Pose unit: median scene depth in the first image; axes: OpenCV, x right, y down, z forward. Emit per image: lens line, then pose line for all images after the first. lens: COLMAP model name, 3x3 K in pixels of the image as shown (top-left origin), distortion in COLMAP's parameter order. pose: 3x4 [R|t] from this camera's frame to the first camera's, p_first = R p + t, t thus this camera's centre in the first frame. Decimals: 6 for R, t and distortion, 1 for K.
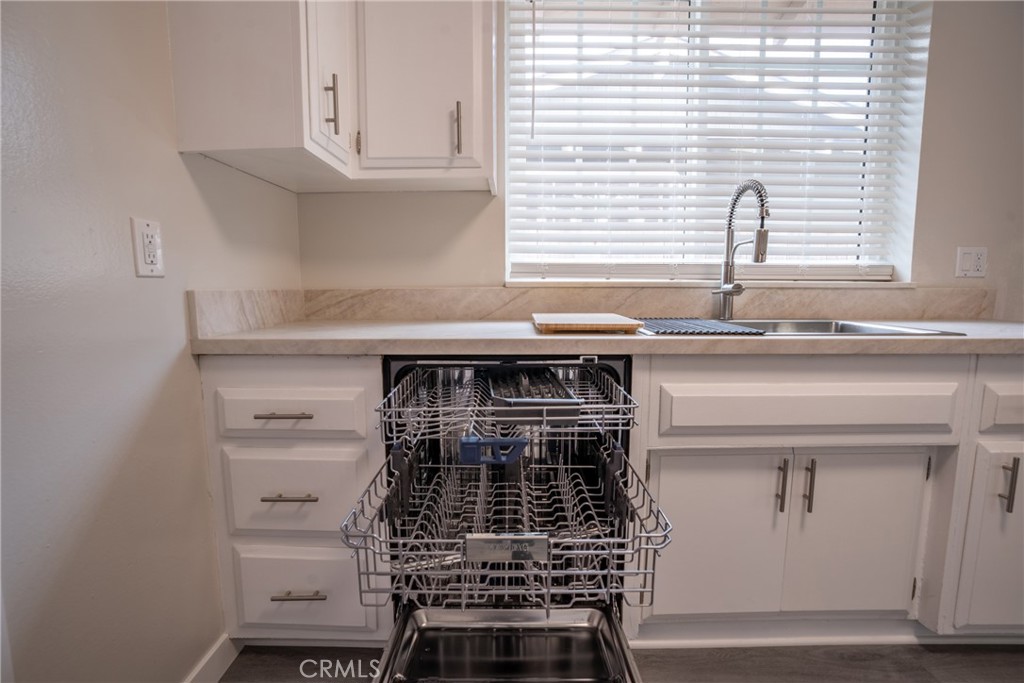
lens RADIAL K [[476.4, 0, 512.0], [0, 476.4, 341.5], [0, 0, 1]] dist [-0.063788, 0.023953]
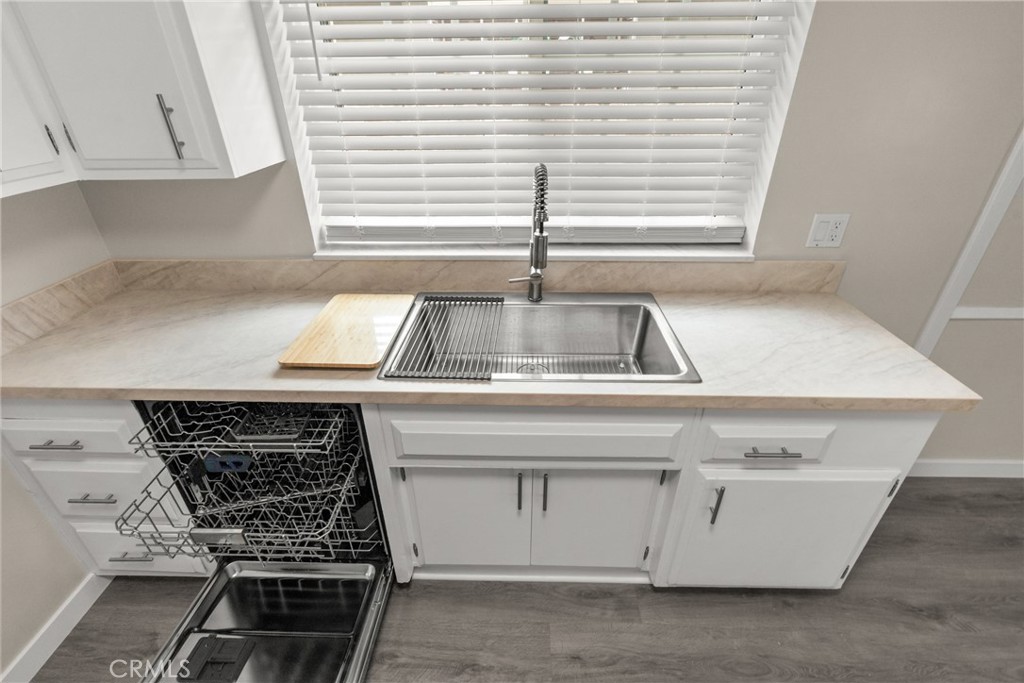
lens RADIAL K [[467.4, 0, 512.0], [0, 467.4, 341.5], [0, 0, 1]] dist [-0.017516, 0.011621]
pose [[0.999676, 0.007230, -0.024393, 0.414984], [0.002896, 0.920196, 0.391446, -0.333160], [0.025277, -0.391390, 0.919878, 0.066896]]
